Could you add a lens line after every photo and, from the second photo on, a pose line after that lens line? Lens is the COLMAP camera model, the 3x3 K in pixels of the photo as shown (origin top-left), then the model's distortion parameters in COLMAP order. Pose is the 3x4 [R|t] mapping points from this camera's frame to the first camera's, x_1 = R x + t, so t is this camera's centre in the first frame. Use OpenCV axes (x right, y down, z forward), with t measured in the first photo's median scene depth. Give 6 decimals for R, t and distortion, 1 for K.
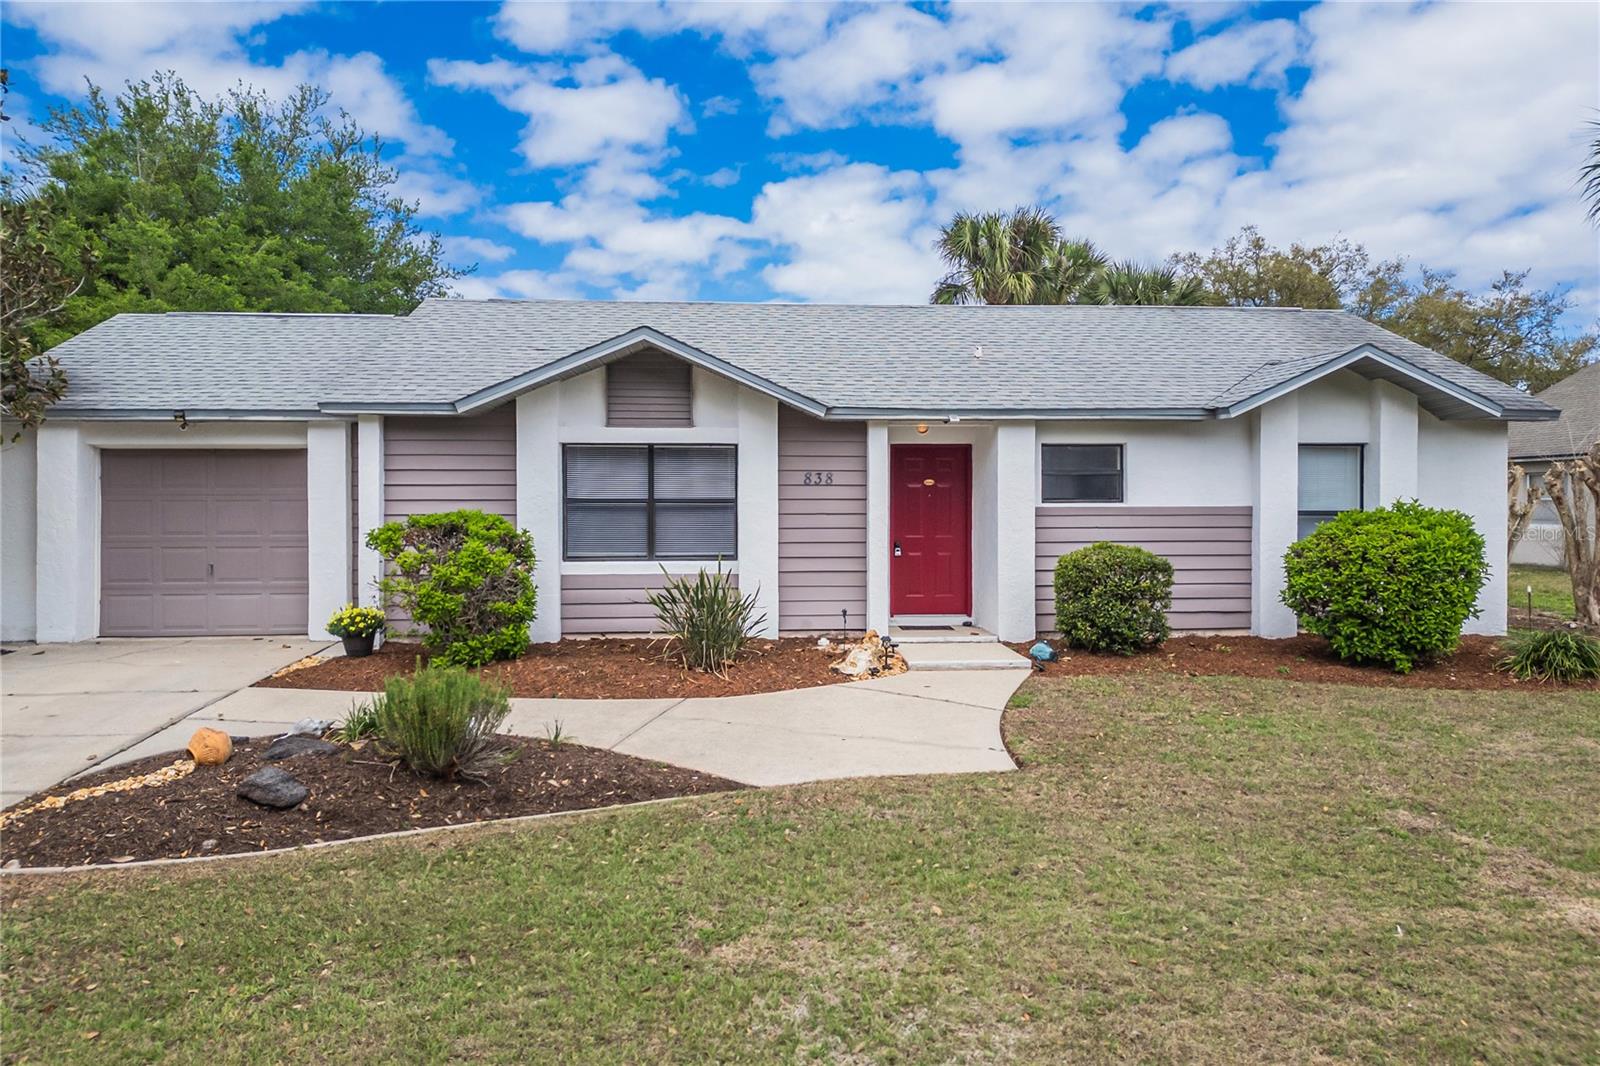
lens RADIAL K [[1146.5, 0, 815.5], [0, 1146.5, 530.6], [0, 0, 1]] dist [-0.002760, -0.001819]
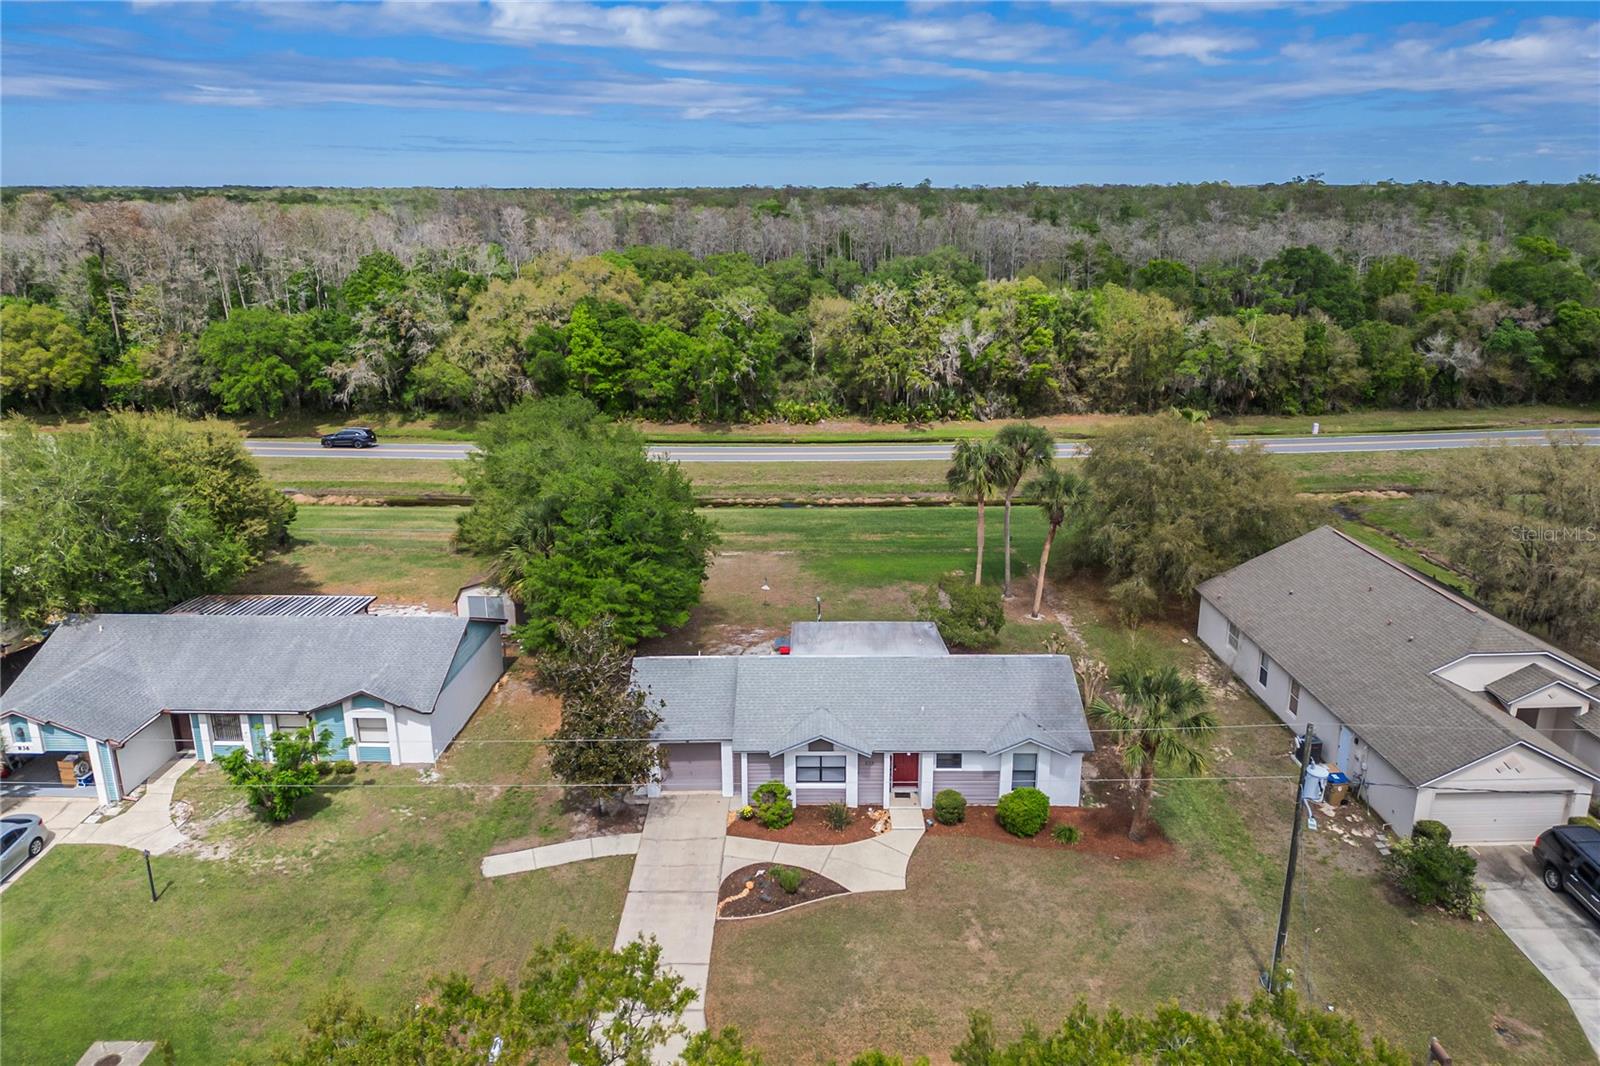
lens RADIAL K [[1114.5, 0, 809.6], [0, 1114.5, 527.5], [0, 0, 1]] dist [0.077203, -0.080442]
pose [[0.996572, 0.020436, -0.080164, 0.084904], [0.001444, 0.964565, 0.263841, -1.766231], [0.082715, -0.263053, 0.961229, -2.253353]]
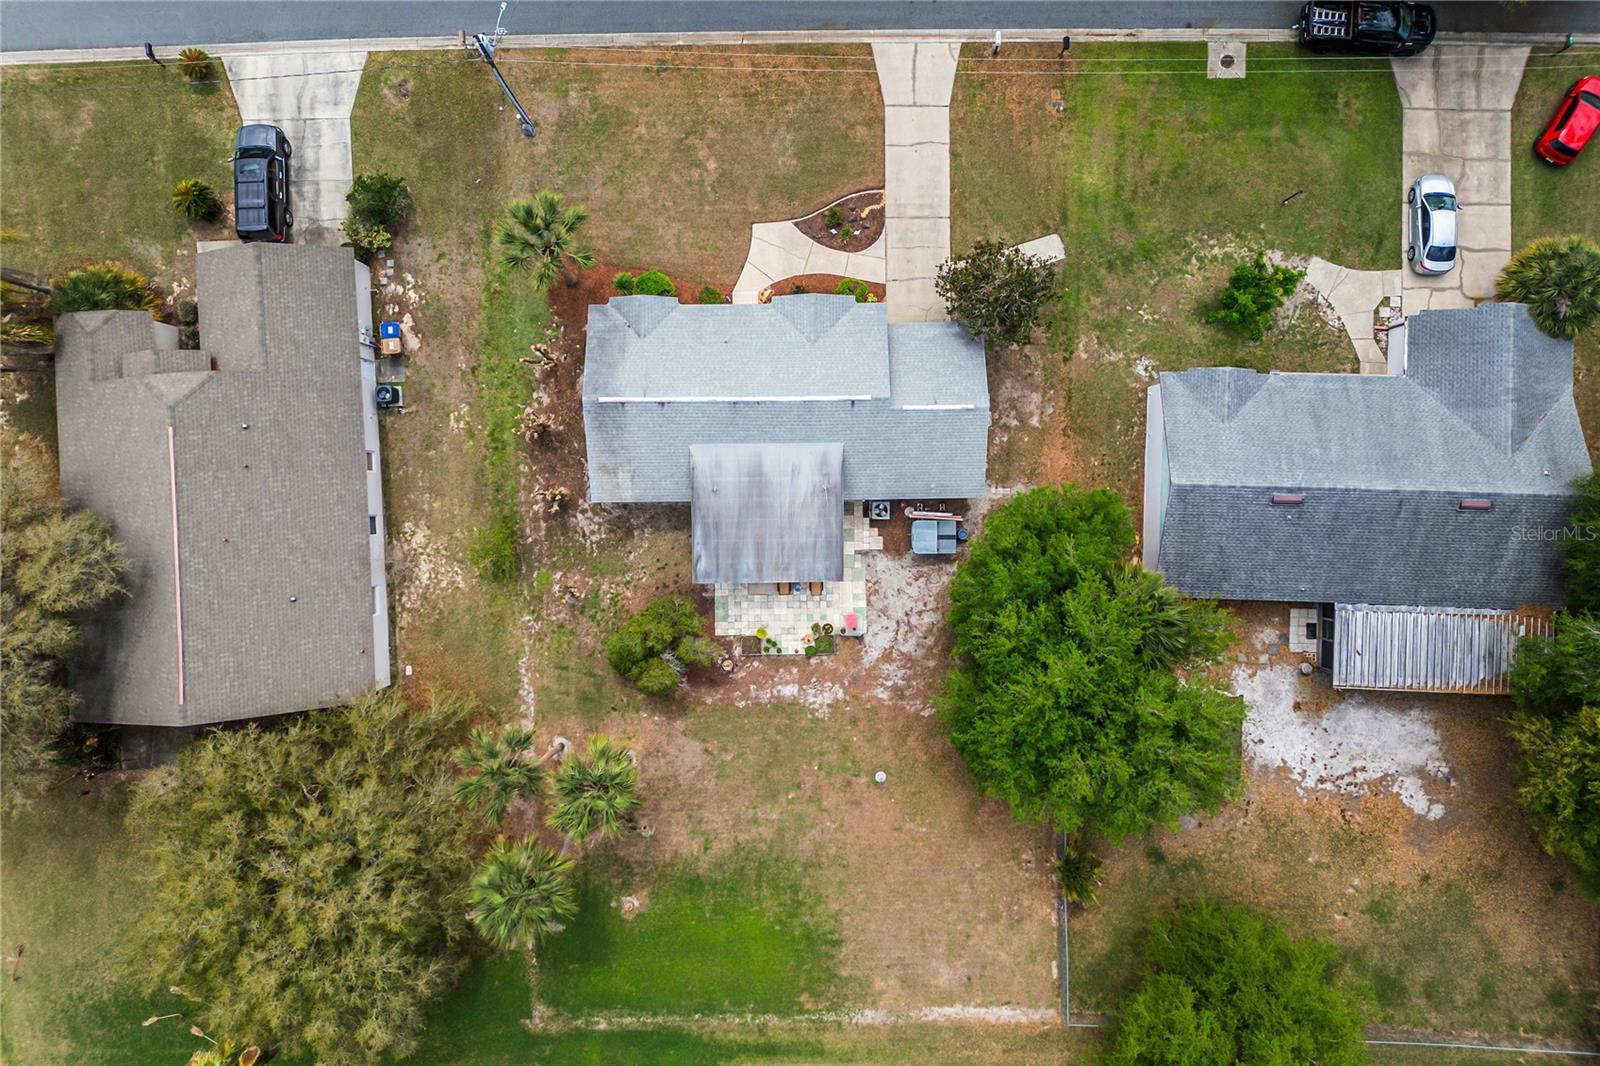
lens RADIAL K [[1088.4, 0, 800.0], [0, 1088.4, 533.0], [0, 0, 1]] dist [0.071514, -0.000800]
pose [[-0.997335, -0.072952, -0.001304, -0.160350], [-0.001049, -0.003532, 0.999993, -4.408032], [-0.072956, 0.997329, 0.003446, 1.938874]]
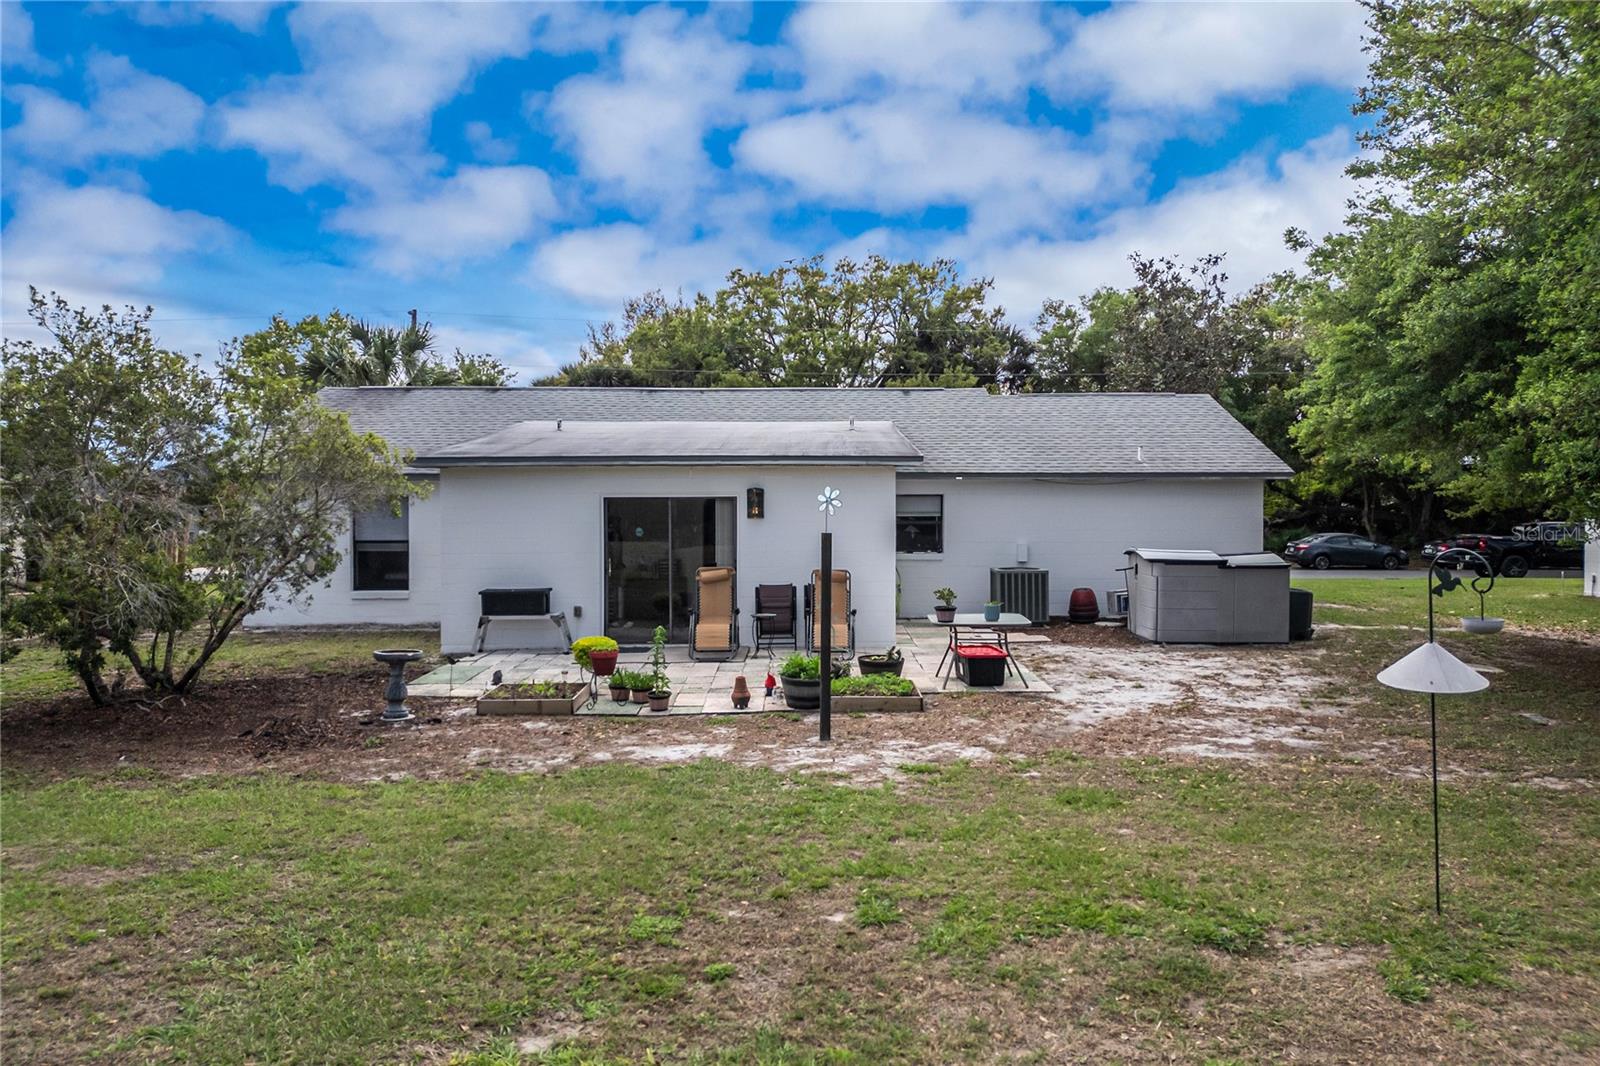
lens RADIAL K [[1114.5, 0, 809.6], [0, 1114.5, 527.5], [0, 0, 1]] dist [0.077203, -0.080442]
pose [[-0.996118, 0.002548, 0.087989, -0.334004], [0.008420, 0.997755, 0.066435, -0.143721], [-0.087623, 0.066918, -0.993904, 3.395385]]
